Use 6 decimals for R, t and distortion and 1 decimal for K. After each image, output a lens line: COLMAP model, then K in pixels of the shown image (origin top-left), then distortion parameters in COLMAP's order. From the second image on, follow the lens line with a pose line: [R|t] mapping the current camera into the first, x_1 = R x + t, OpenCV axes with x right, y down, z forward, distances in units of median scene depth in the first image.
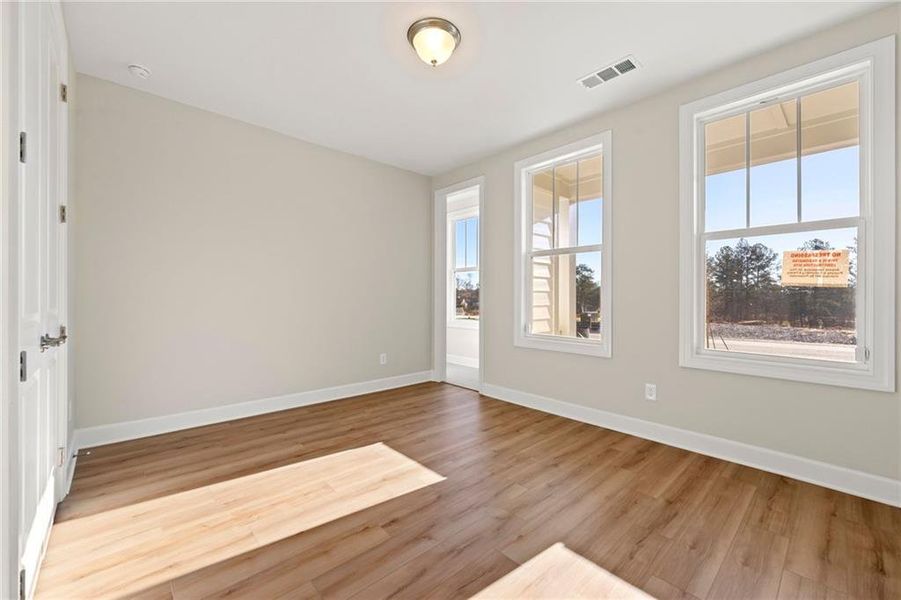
lens RADIAL K [[363.3, 0, 445.4], [0, 363.3, 296.7], [0, 0, 1]] dist [0.001532, 0.000030]
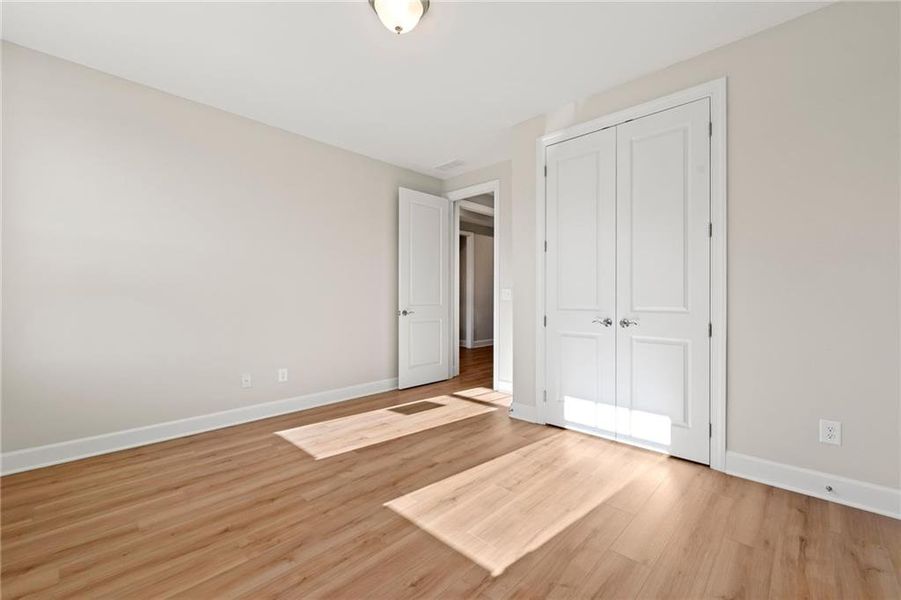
lens RADIAL K [[363.3, 0, 445.4], [0, 363.3, 296.7], [0, 0, 1]] dist [0.001532, 0.000030]
pose [[-0.997963, -0.004973, -0.063601, -0.090976], [-0.004795, 0.999984, -0.002956, 0.003267], [0.063615, -0.002645, -0.997971, 1.969370]]
